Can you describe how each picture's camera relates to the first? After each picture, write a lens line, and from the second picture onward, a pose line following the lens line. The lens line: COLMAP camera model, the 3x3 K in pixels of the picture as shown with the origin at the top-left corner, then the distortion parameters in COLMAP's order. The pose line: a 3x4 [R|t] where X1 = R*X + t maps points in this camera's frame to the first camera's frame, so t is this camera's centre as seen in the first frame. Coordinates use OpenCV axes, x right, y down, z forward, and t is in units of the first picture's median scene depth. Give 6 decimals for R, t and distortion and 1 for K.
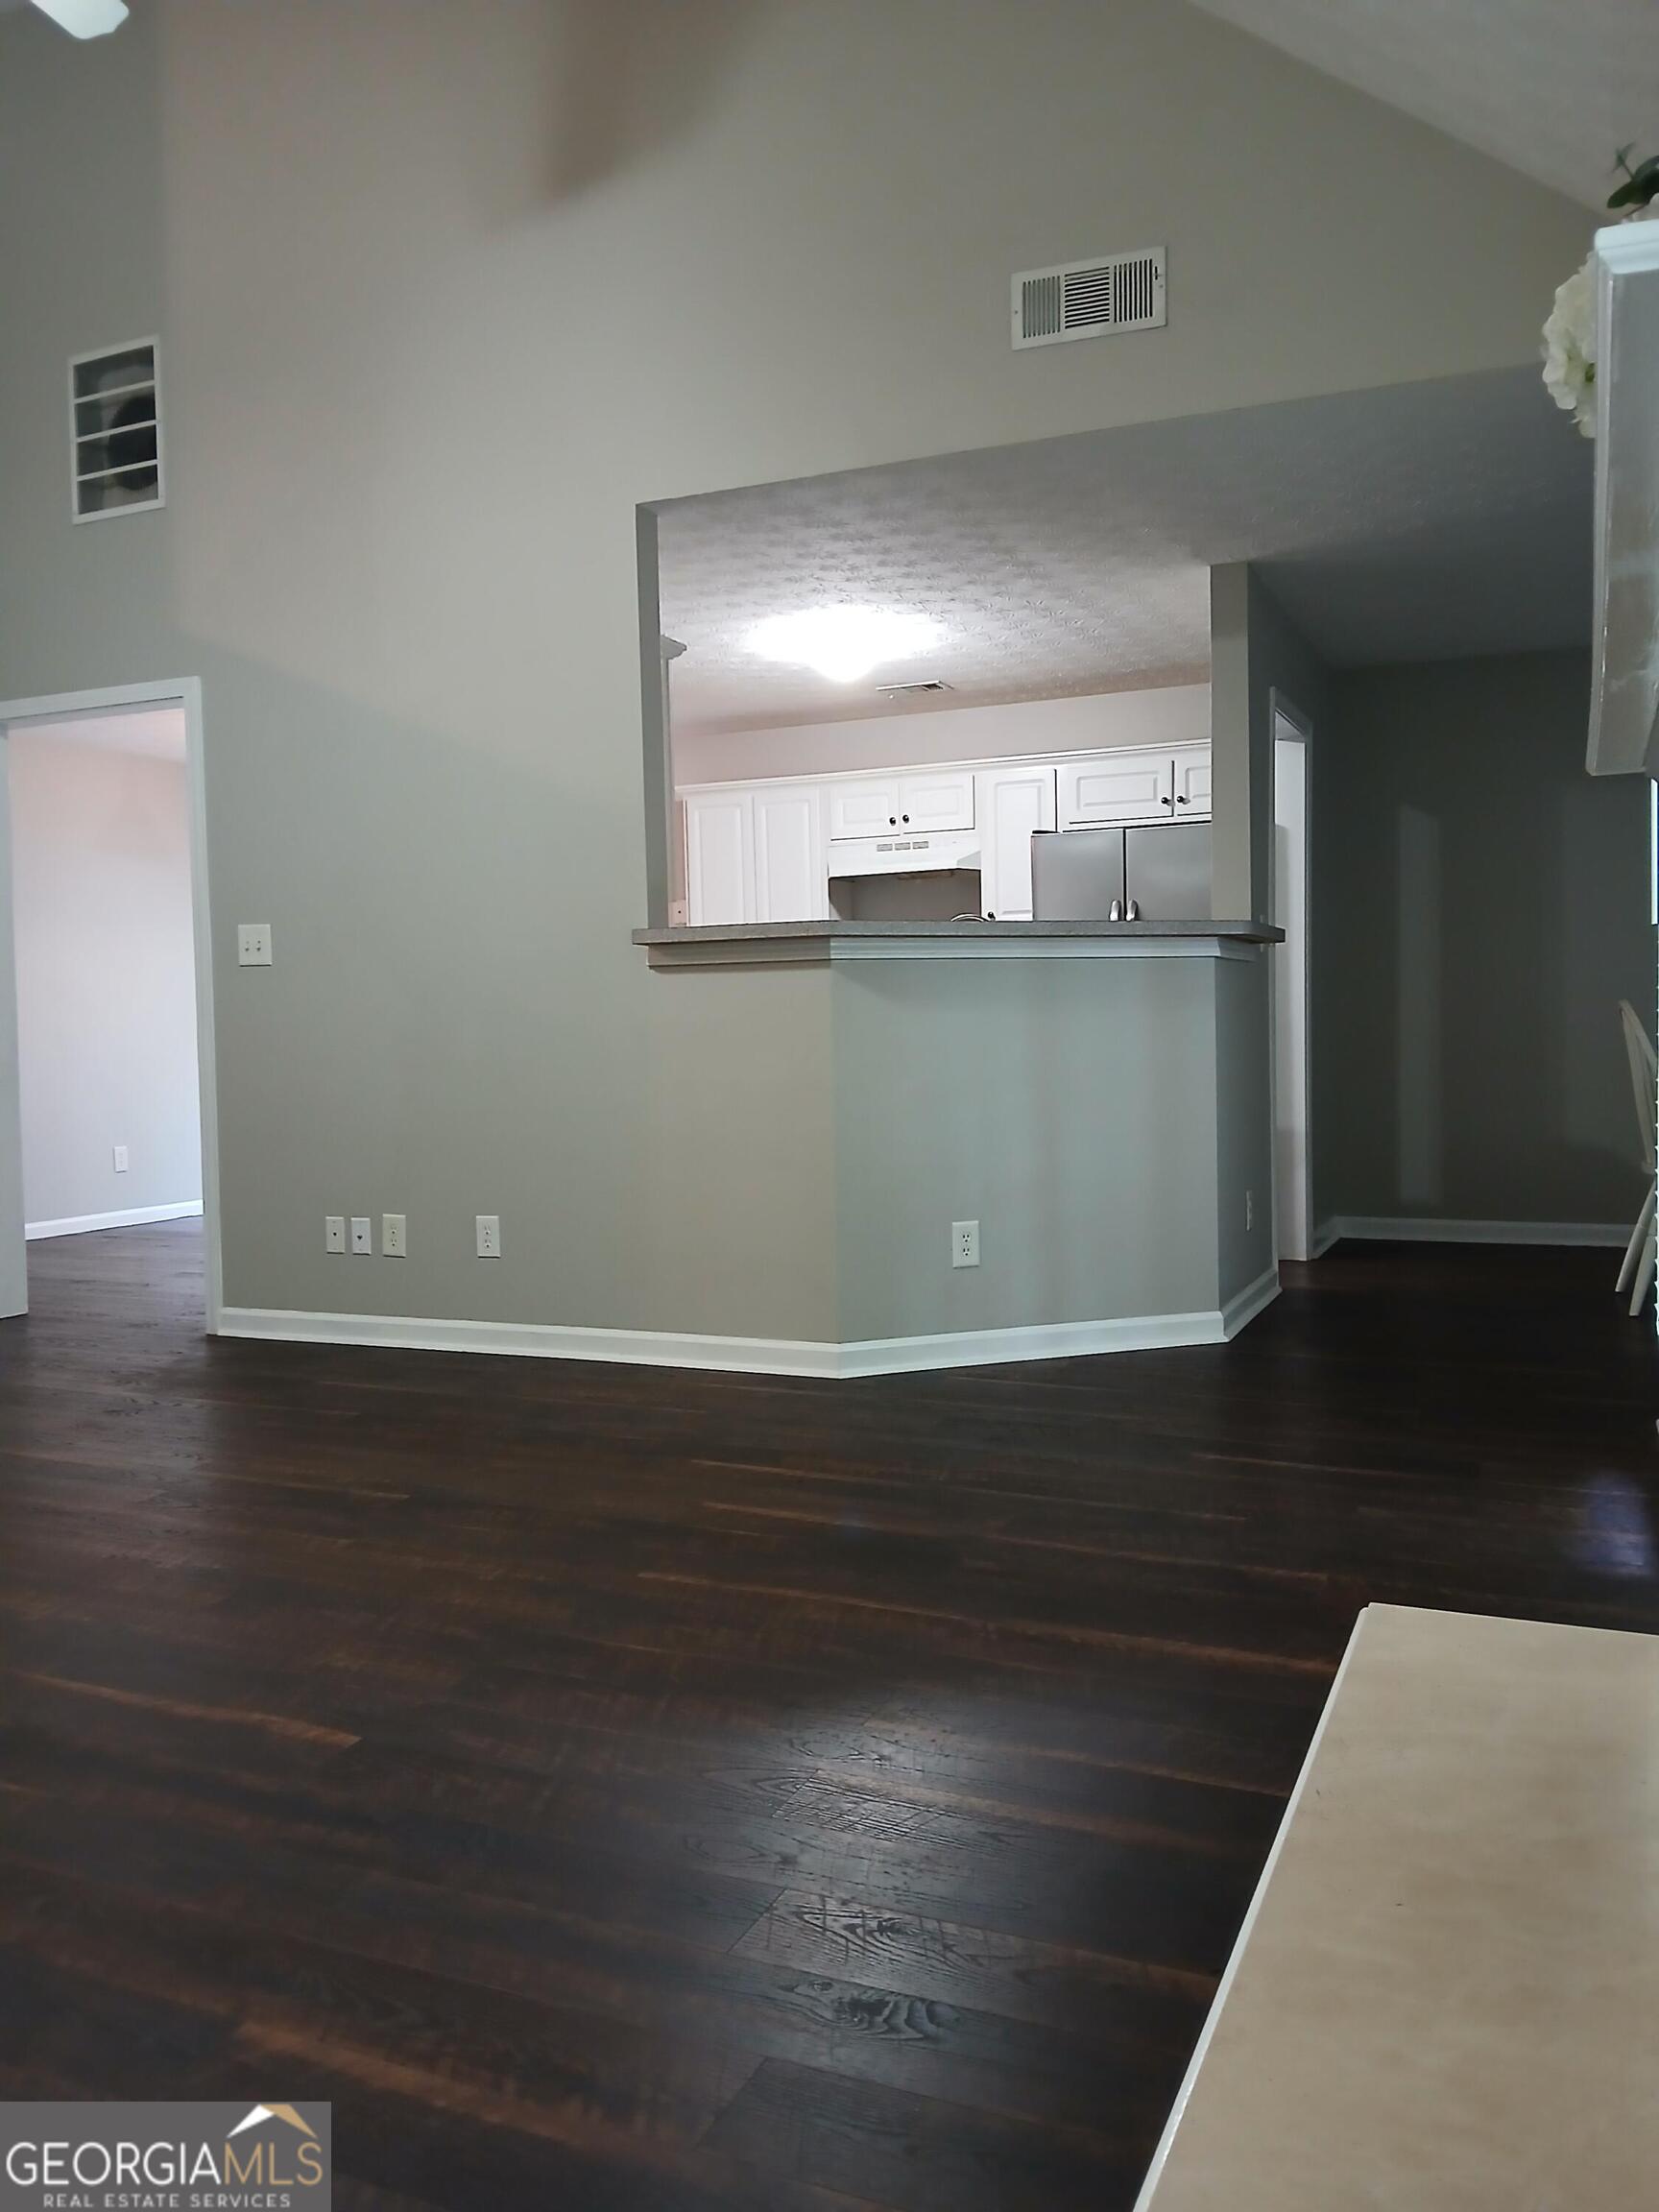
lens RADIAL K [[1742.1, 0, 835.2], [0, 1742.1, 1096.1], [0, 0, 1]] dist [0.110693, -0.274734]
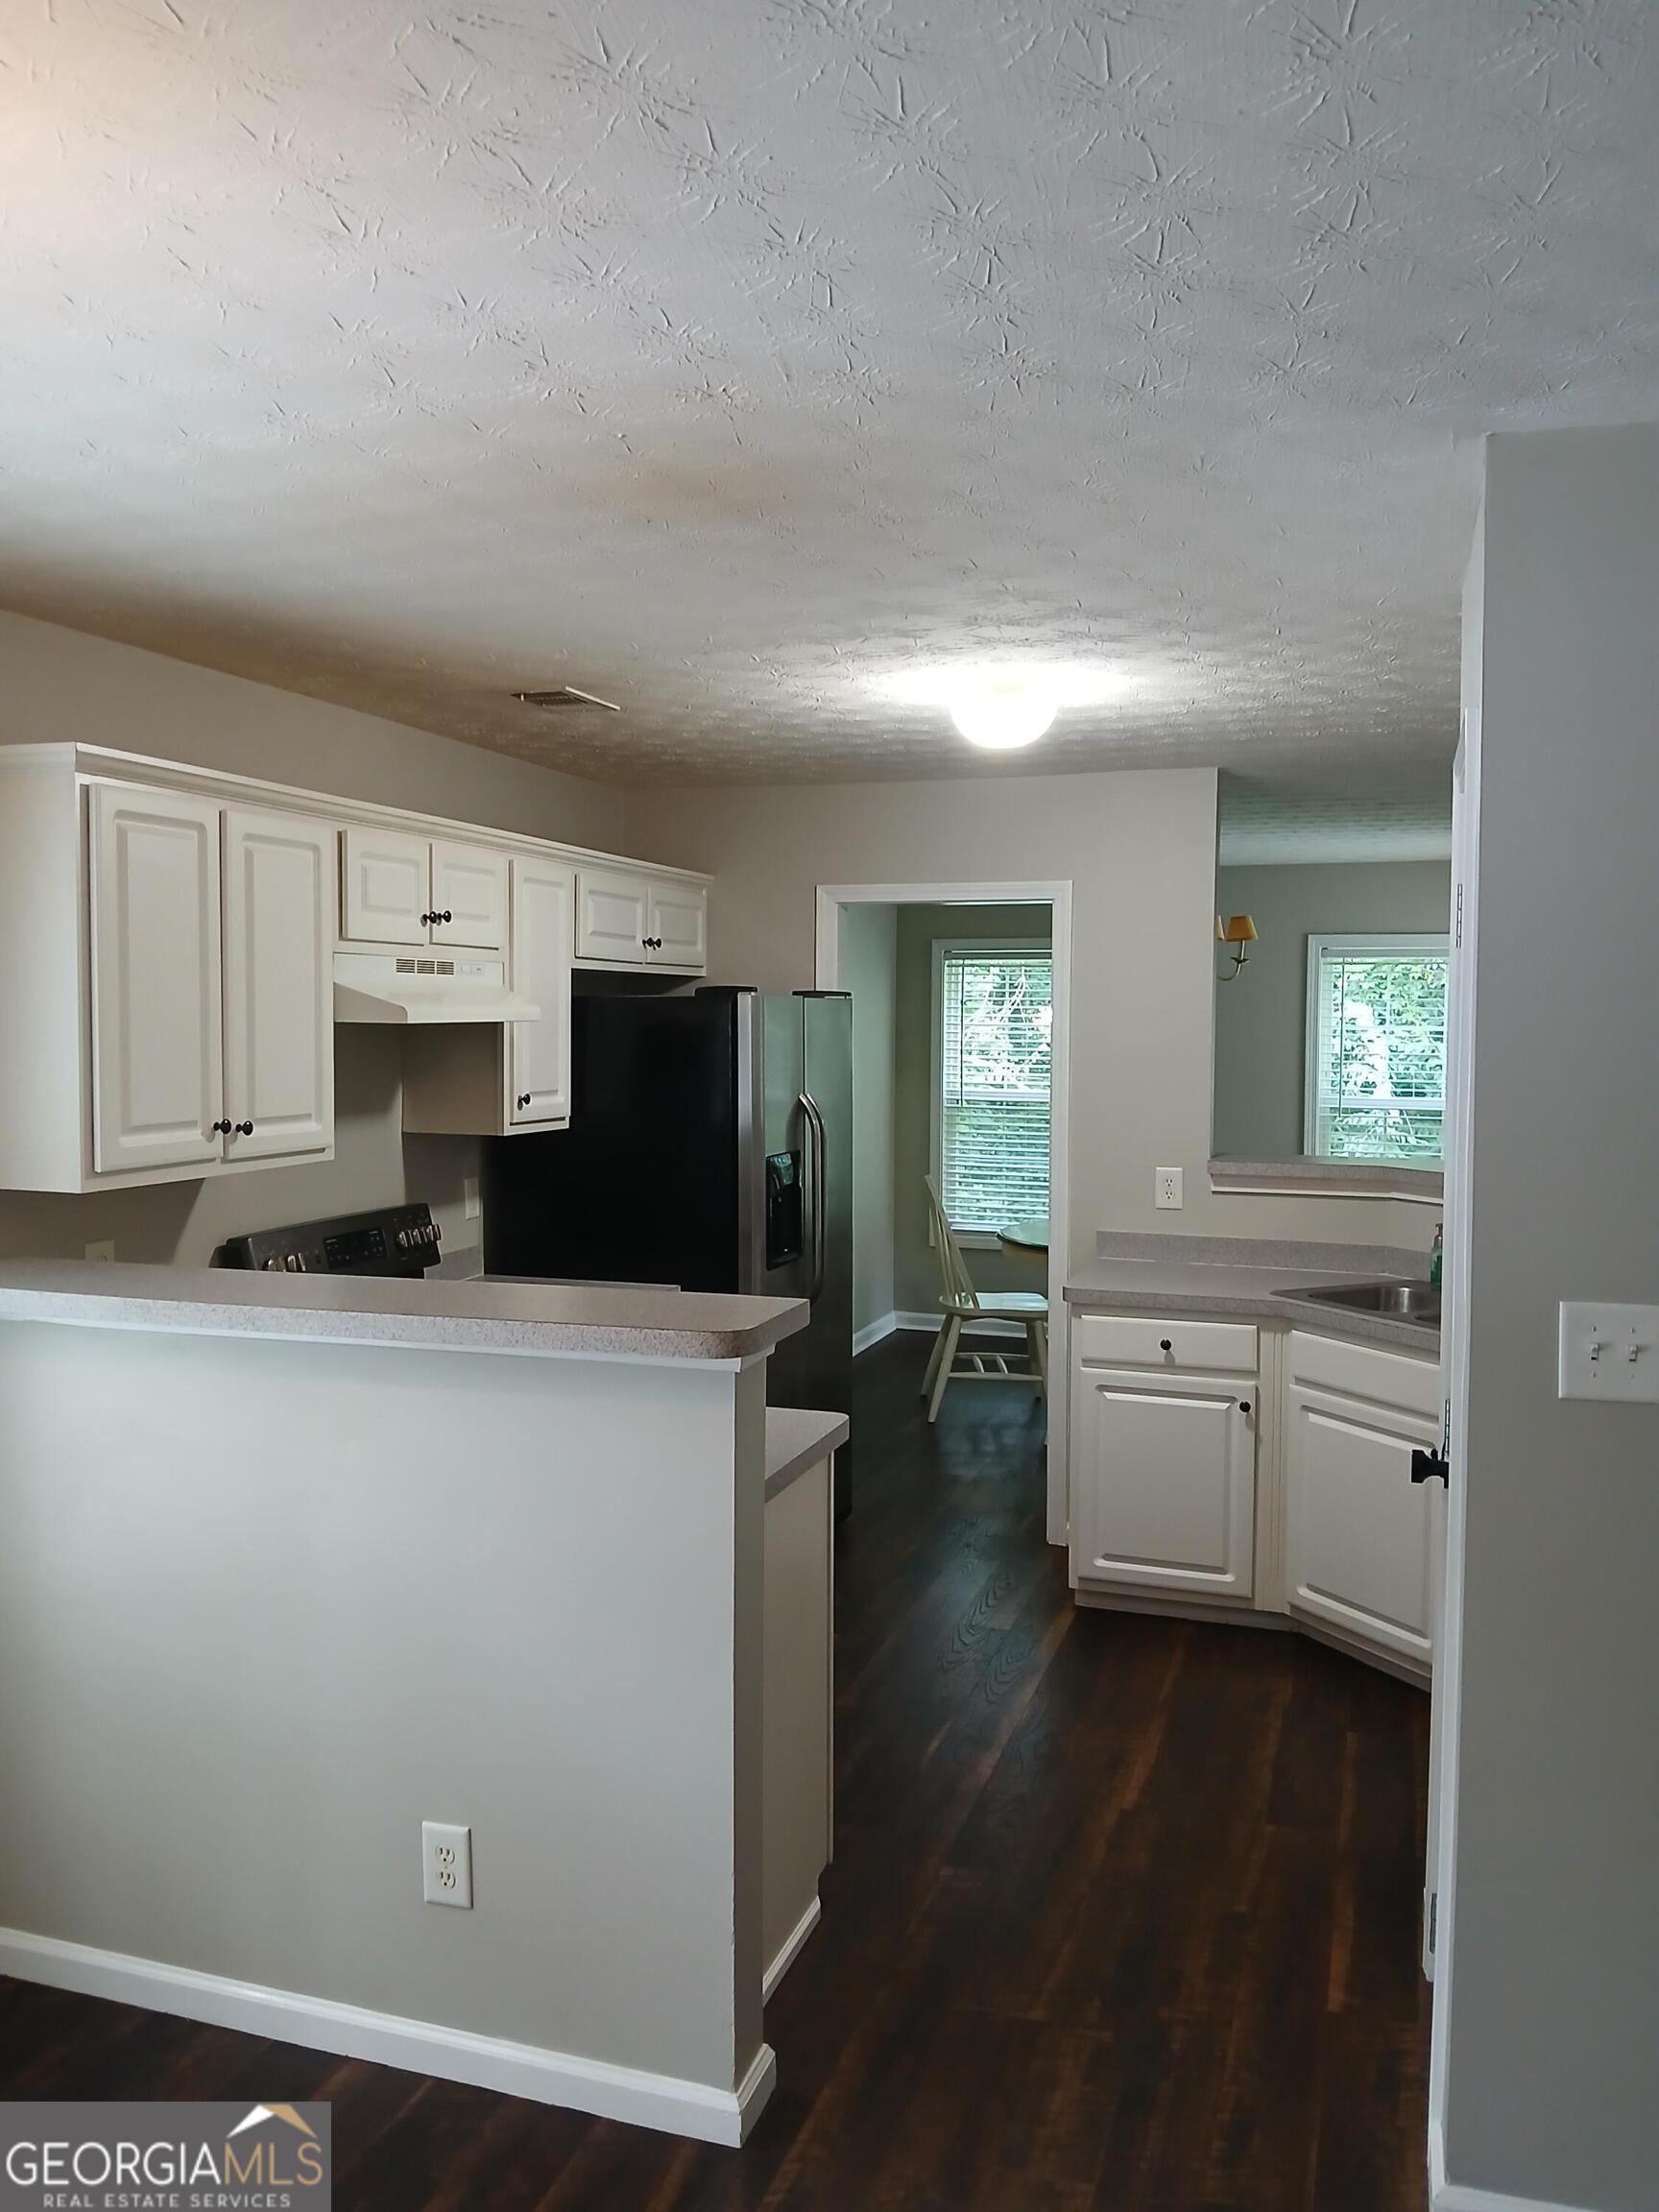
lens RADIAL K [[1742.1, 0, 835.2], [0, 1742.1, 1096.1], [0, 0, 1]] dist [0.110693, -0.274734]
pose [[-0.139520, -0.041625, 0.989344, -0.518510], [0.011255, 0.998985, 0.043618, -0.125265], [-0.990155, 0.017221, -0.138910, 0.951385]]
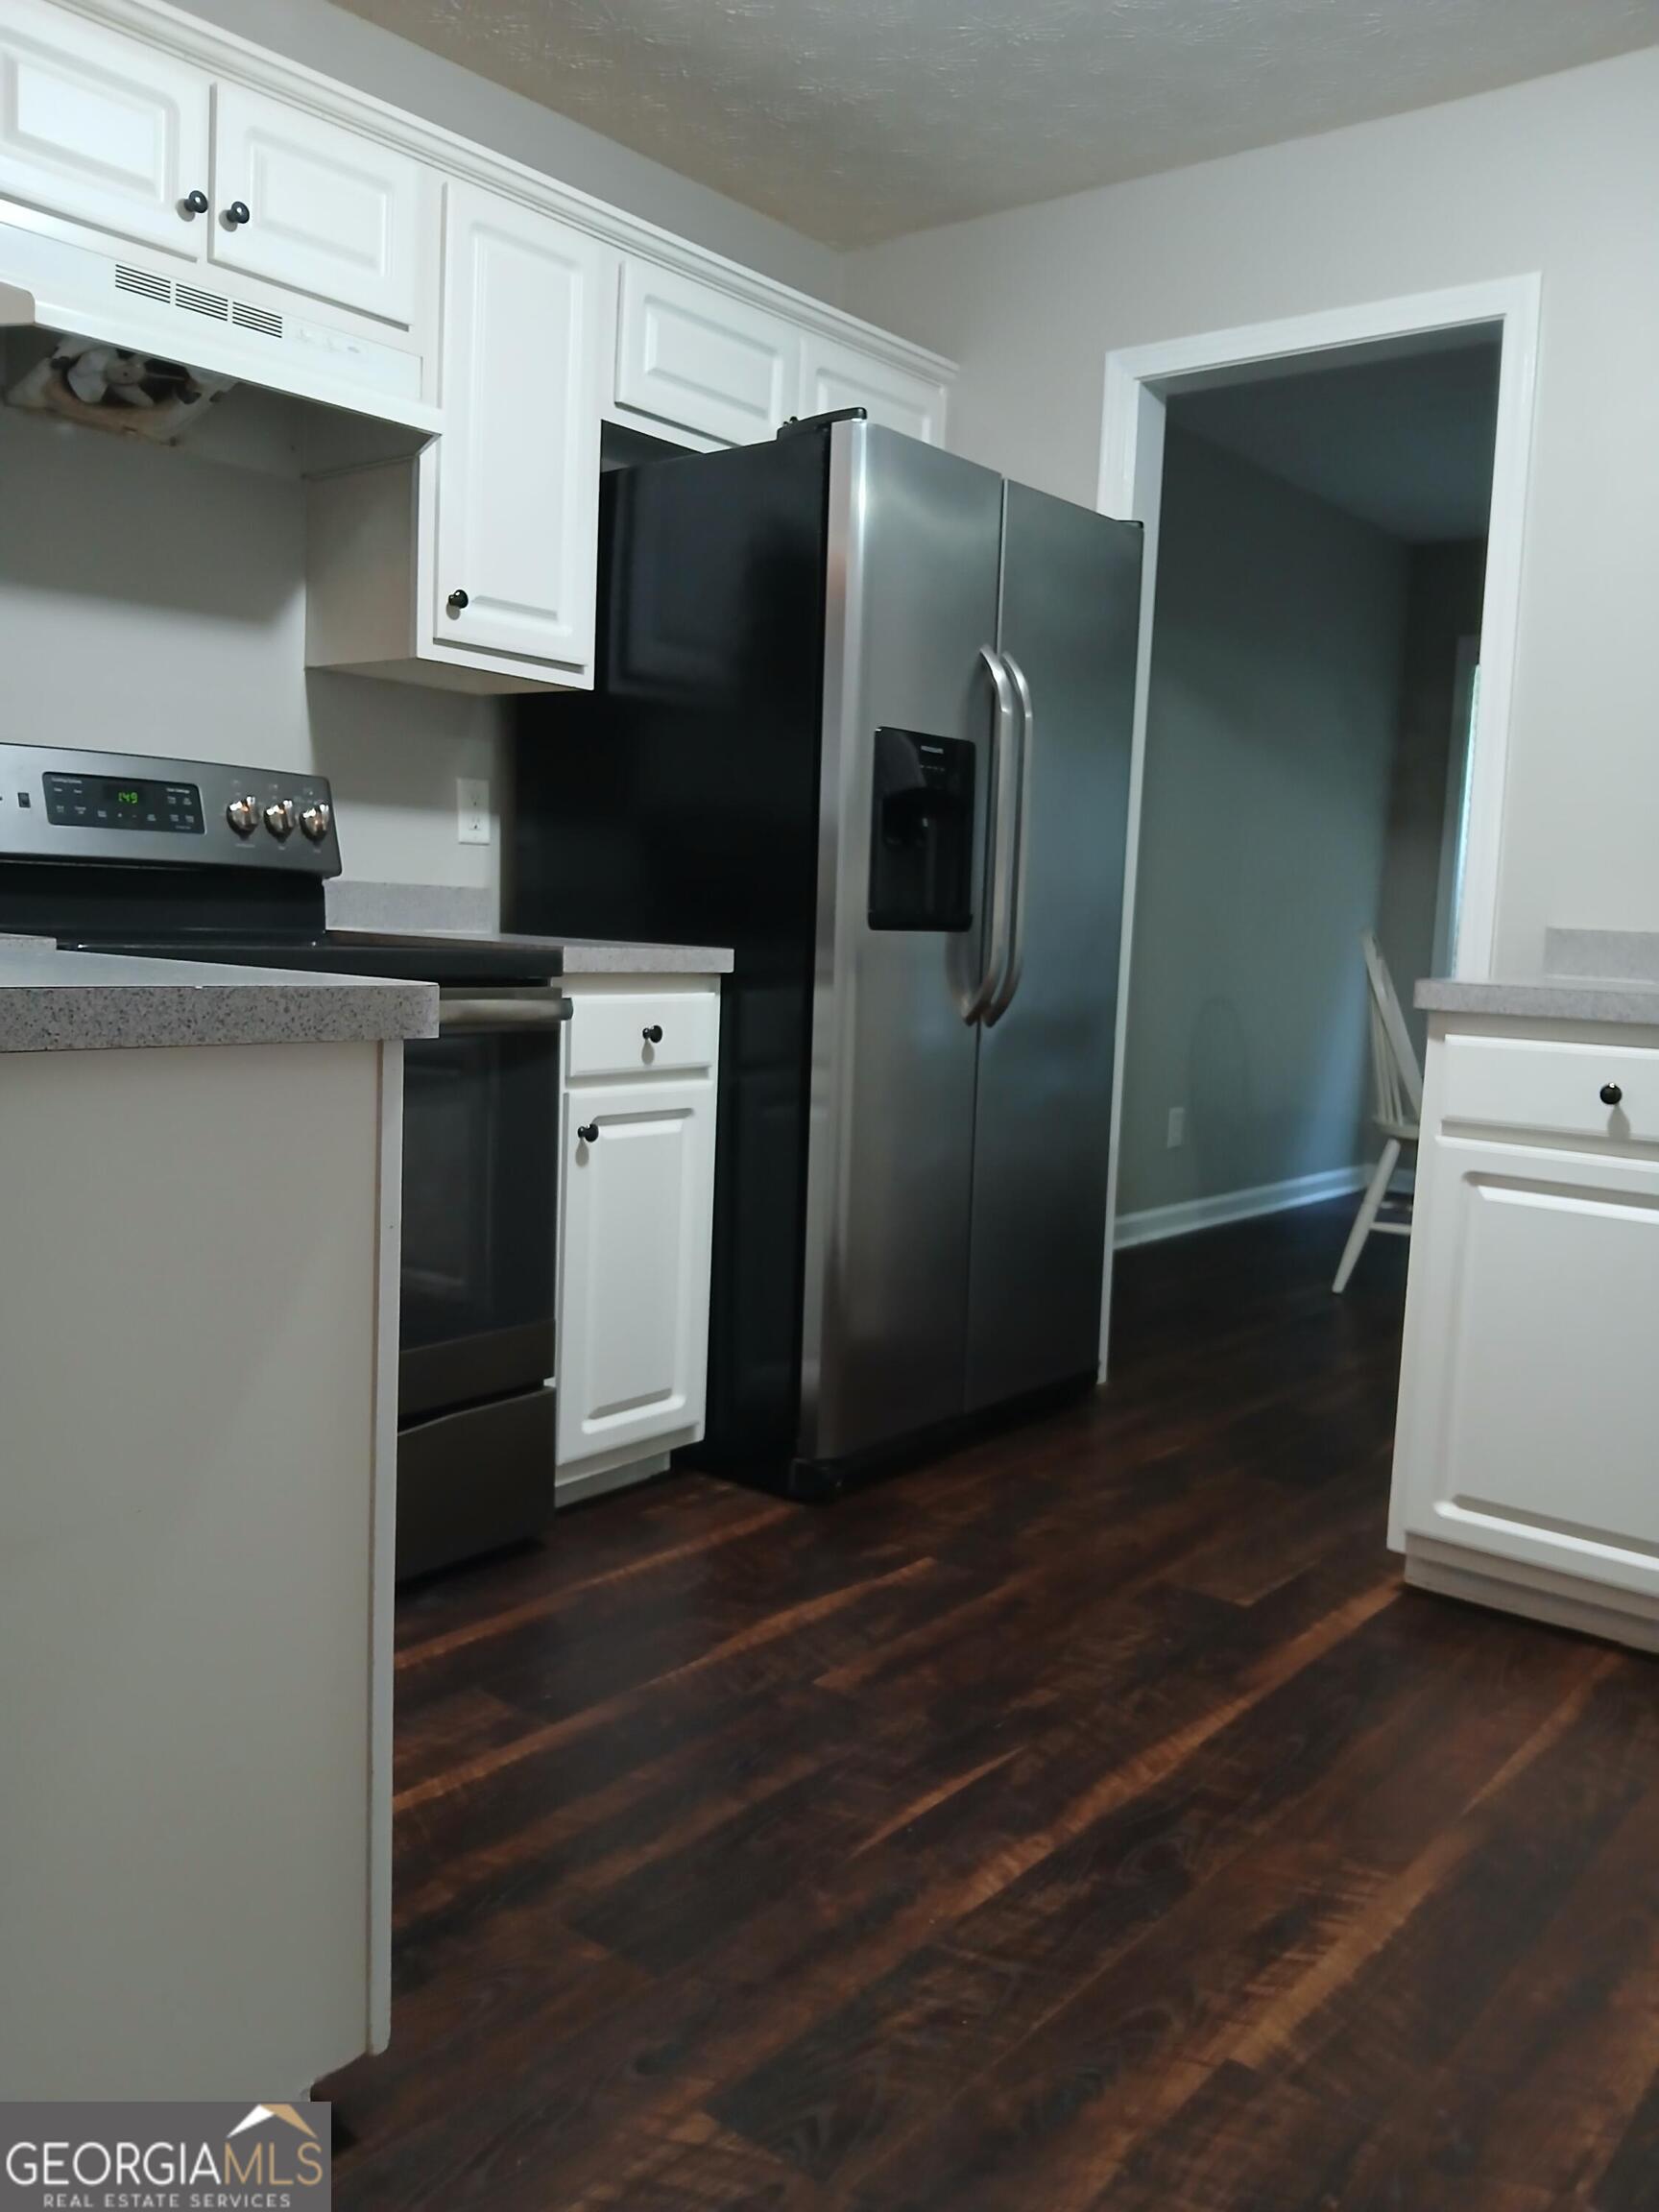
lens RADIAL K [[1773.3, 0, 838.2], [0, 1773.3, 1096.9], [0, 0, 1]] dist [-0.001506, -0.002755]
pose [[0.227059, -0.083968, 0.970254, -0.254984], [-0.025013, 0.995445, 0.092002, -0.033642], [-0.973560, -0.045159, 0.223925, 0.812724]]
